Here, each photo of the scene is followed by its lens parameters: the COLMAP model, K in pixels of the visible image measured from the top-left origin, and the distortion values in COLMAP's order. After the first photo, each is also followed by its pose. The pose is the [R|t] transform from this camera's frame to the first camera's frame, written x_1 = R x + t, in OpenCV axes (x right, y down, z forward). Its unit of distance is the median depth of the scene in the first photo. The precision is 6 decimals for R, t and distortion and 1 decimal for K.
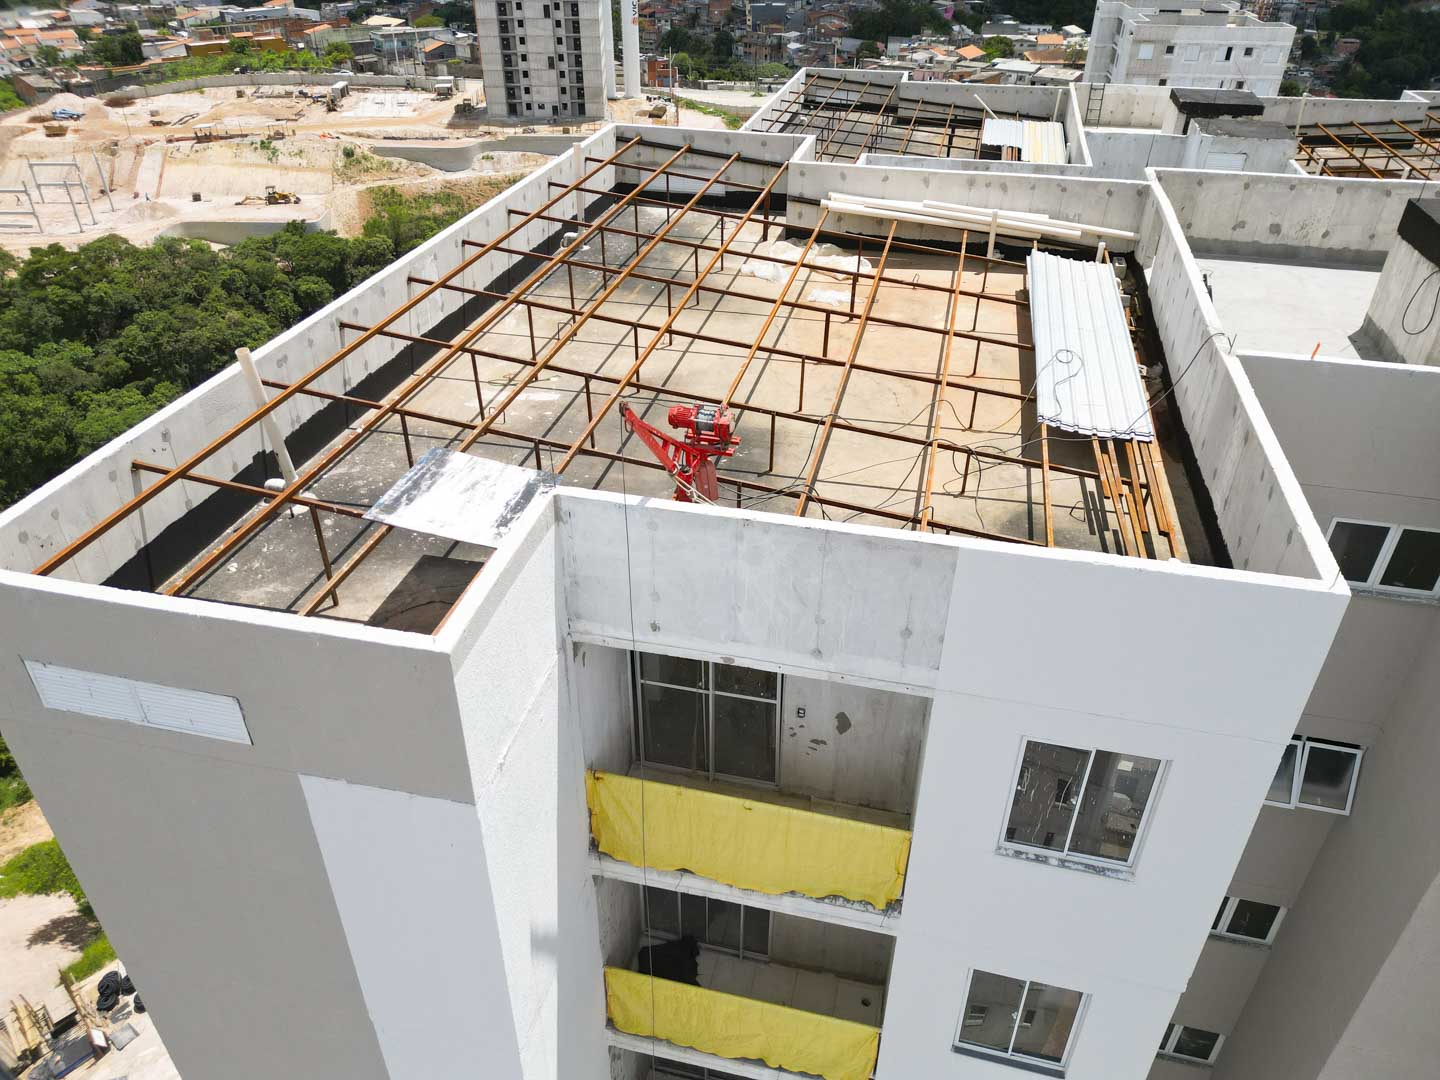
lens RADIAL K [[1002.6, 0, 719.9], [0, 1002.6, 543.7], [0, 0, 1]] dist [0.091658, -0.095536]
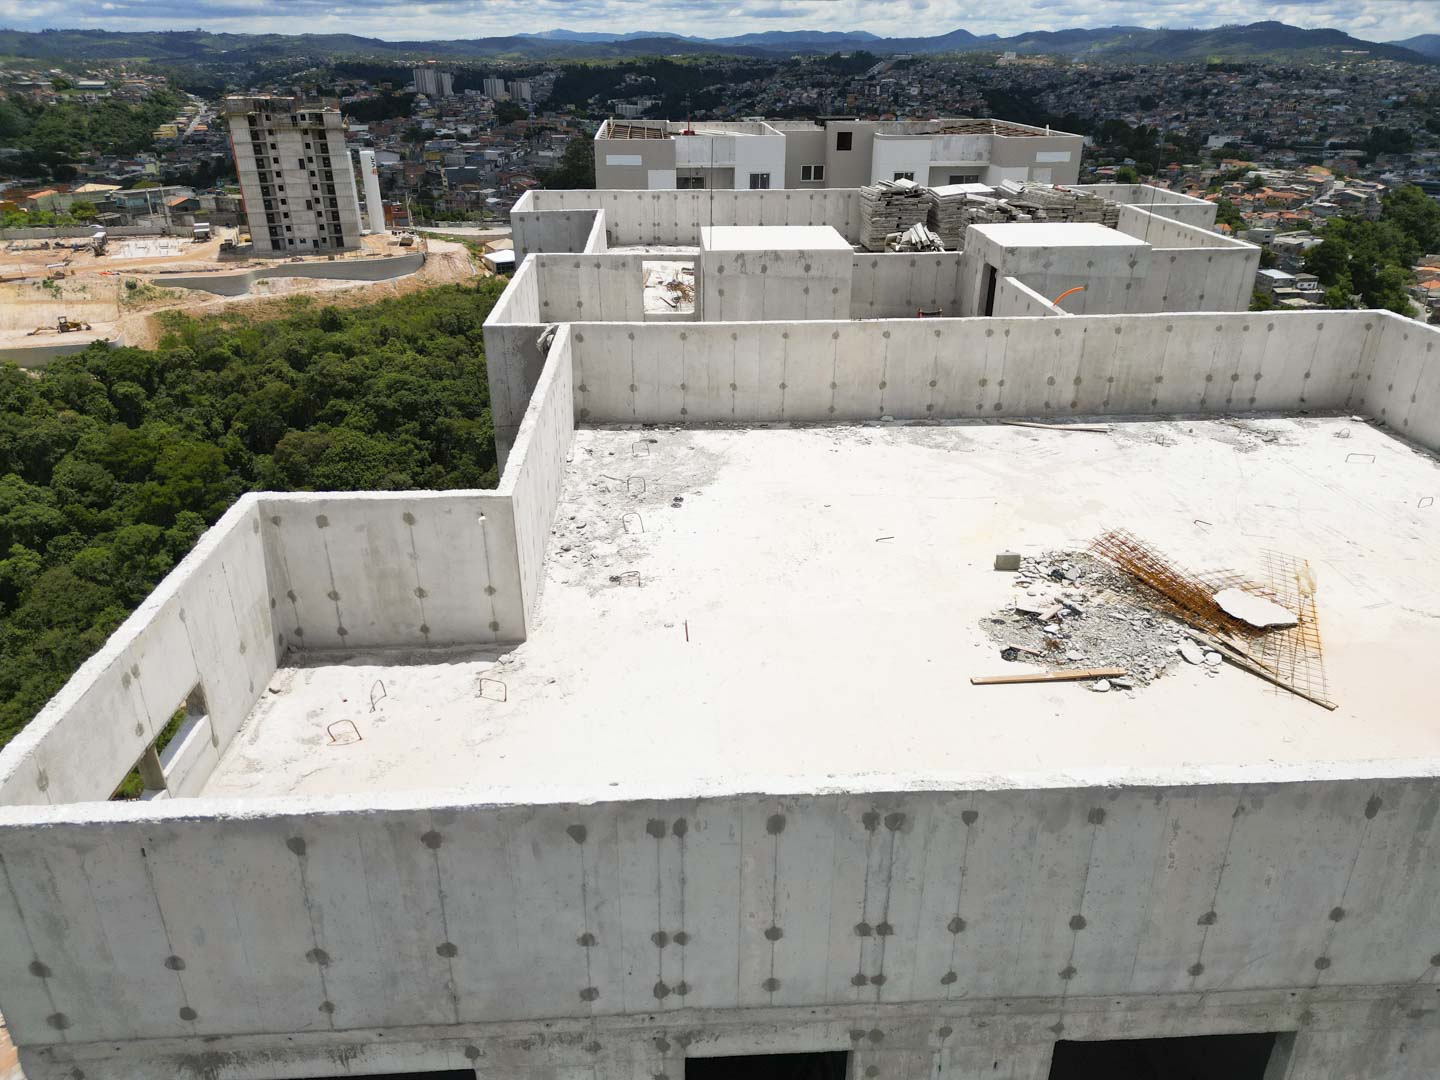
lens RADIAL K [[1002.6, 0, 719.9], [0, 1002.6, 543.7], [0, 0, 1]] dist [0.091658, -0.095536]
pose [[0.956229, -0.129727, 0.262292, -0.072540], [0.164155, 0.979844, -0.113835, 0.124978], [-0.242238, 0.151909, 0.958251, -0.186787]]
